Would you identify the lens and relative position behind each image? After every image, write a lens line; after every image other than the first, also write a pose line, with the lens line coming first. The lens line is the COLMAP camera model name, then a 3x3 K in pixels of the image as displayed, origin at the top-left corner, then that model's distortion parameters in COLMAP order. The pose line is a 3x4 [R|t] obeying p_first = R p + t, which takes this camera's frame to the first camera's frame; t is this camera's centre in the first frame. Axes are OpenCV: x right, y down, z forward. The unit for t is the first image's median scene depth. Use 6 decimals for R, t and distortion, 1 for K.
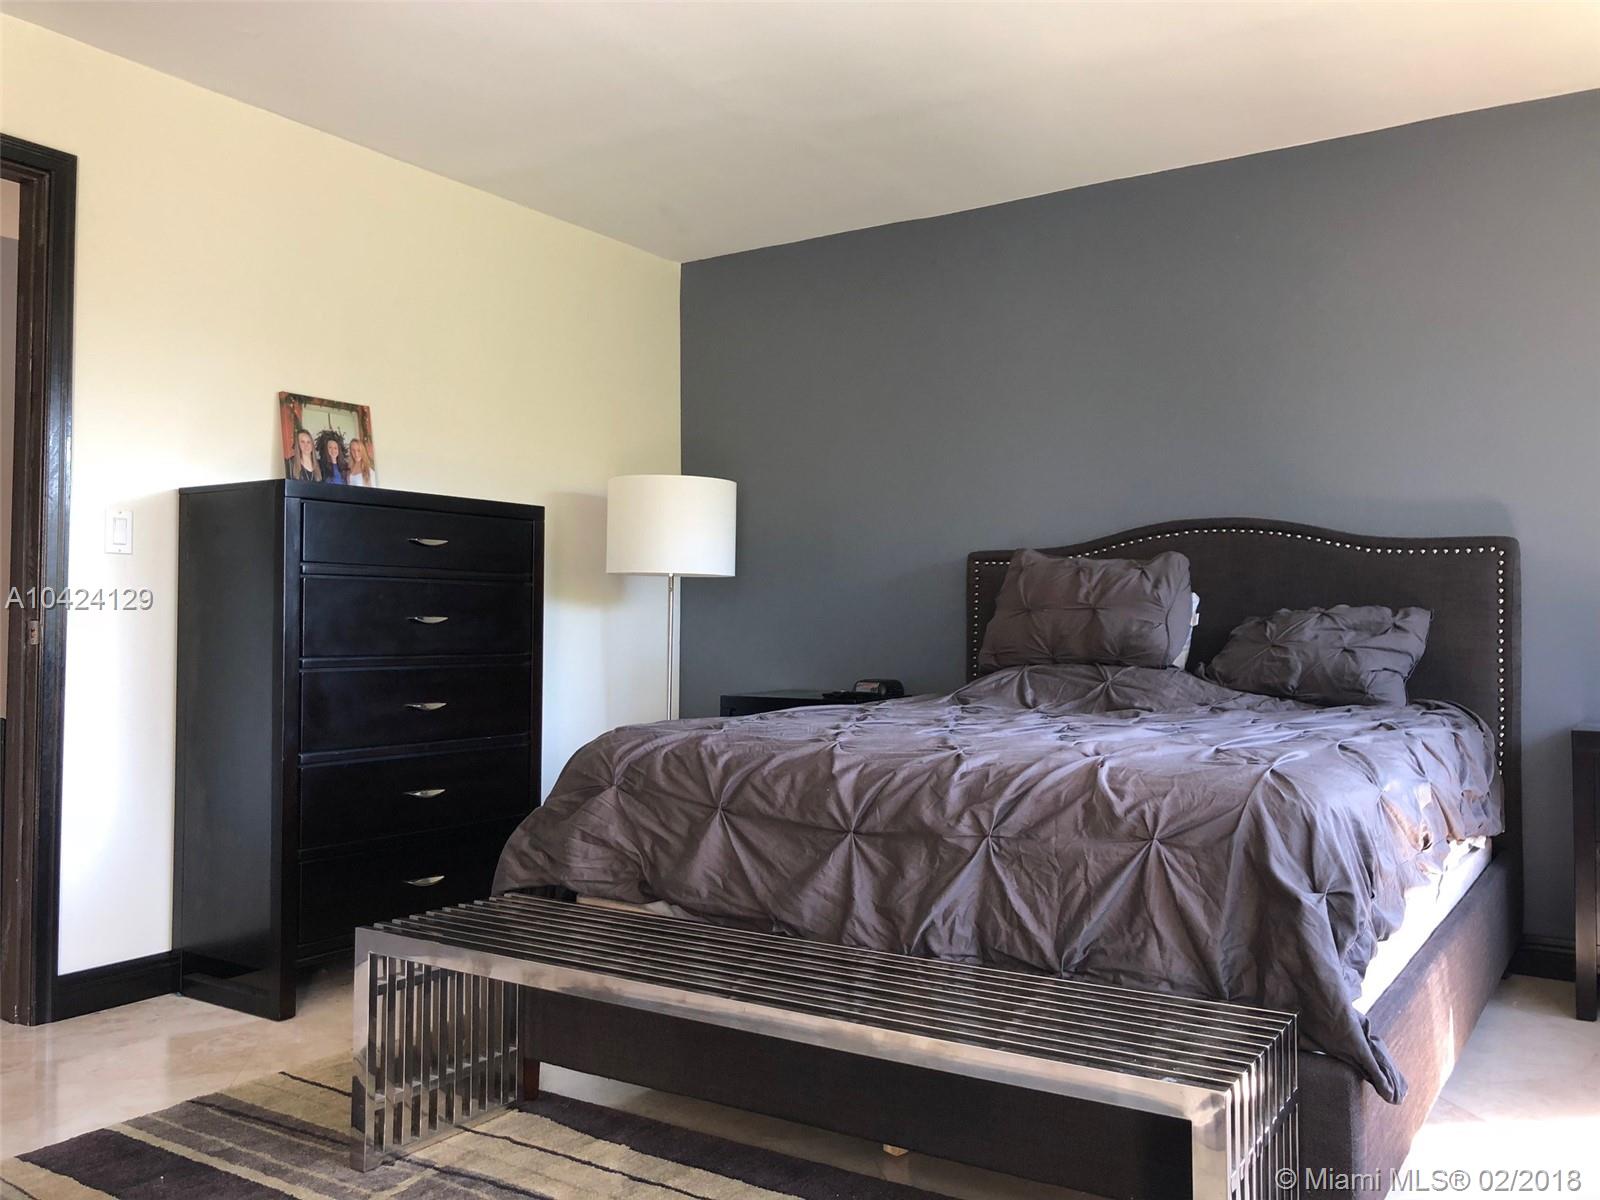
lens RADIAL K [[1307.7, 0, 802.4], [0, 1307.7, 608.1], [0, 0, 1]] dist [0.037784, -0.035175]
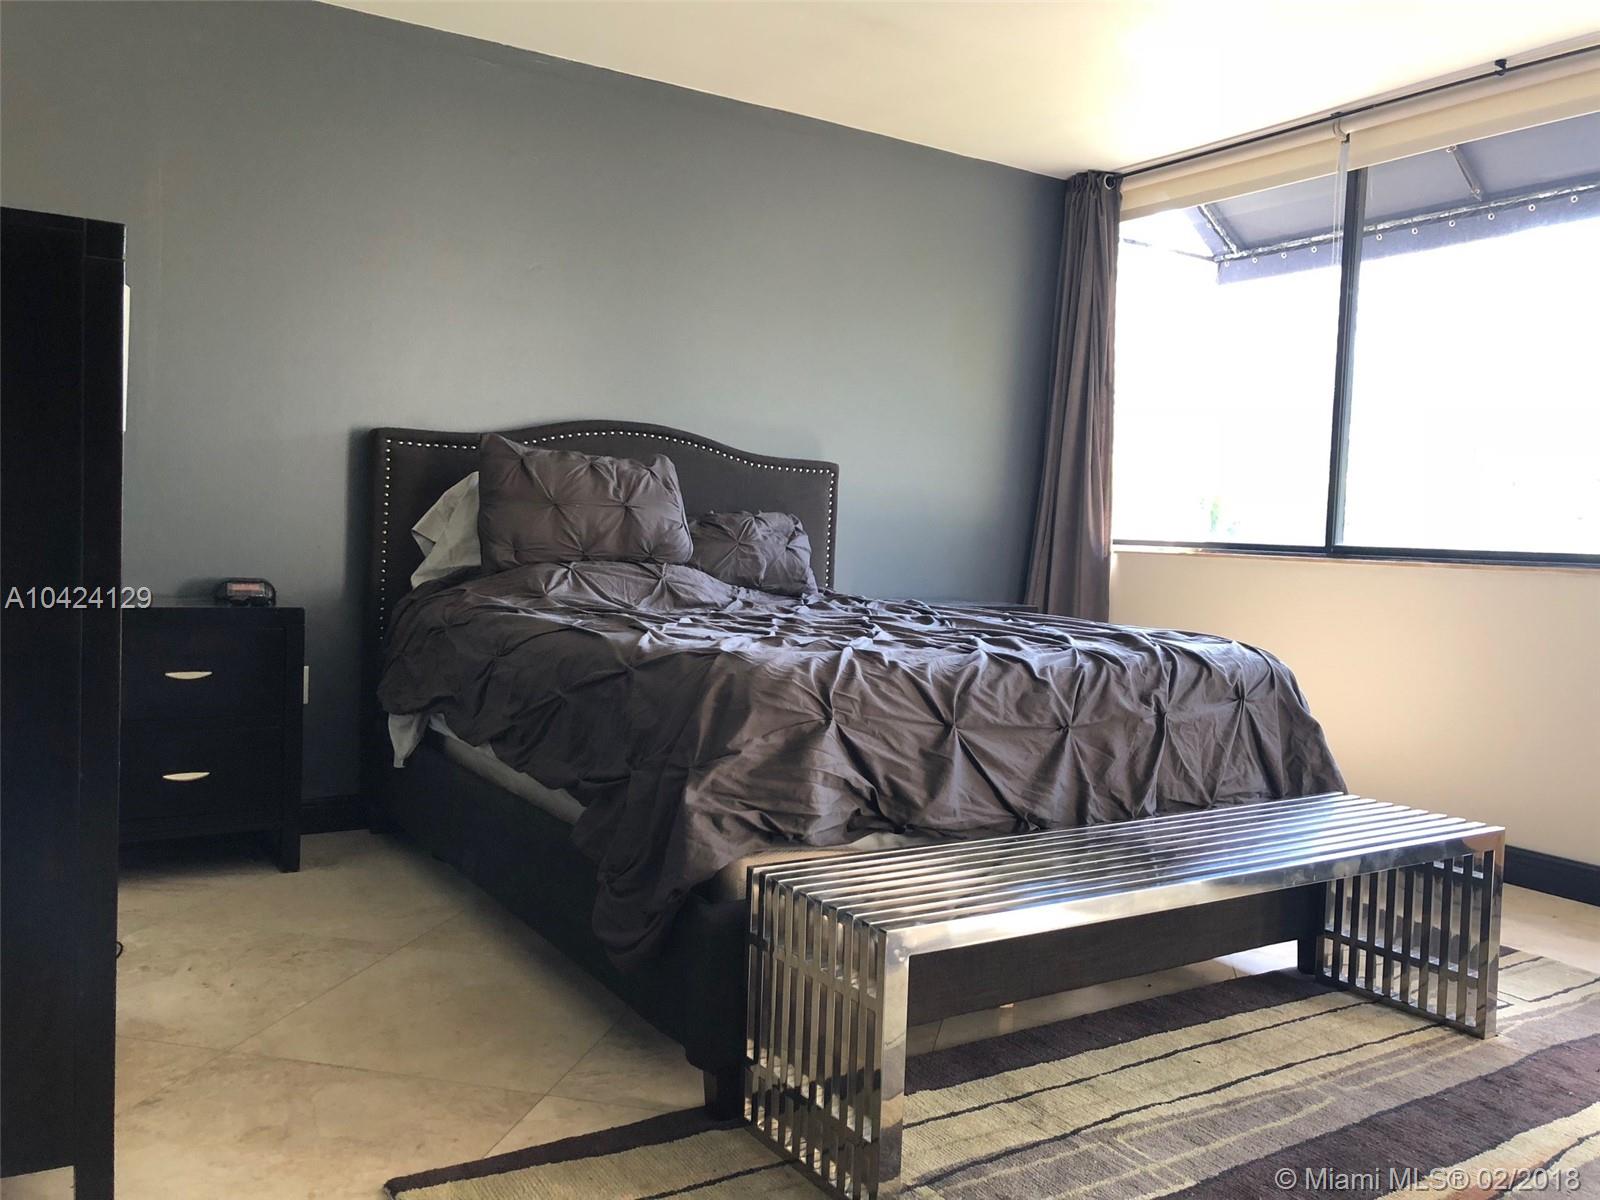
lens RADIAL K [[1307.7, 0, 801.4], [0, 1307.7, 590.1], [0, 0, 1]] dist [0.037784, -0.035175]
pose [[0.410117, -0.029190, 0.911566, -0.949537], [-0.050385, 0.997236, 0.054601, 0.004446], [-0.910640, -0.068322, 0.407513, 0.672239]]
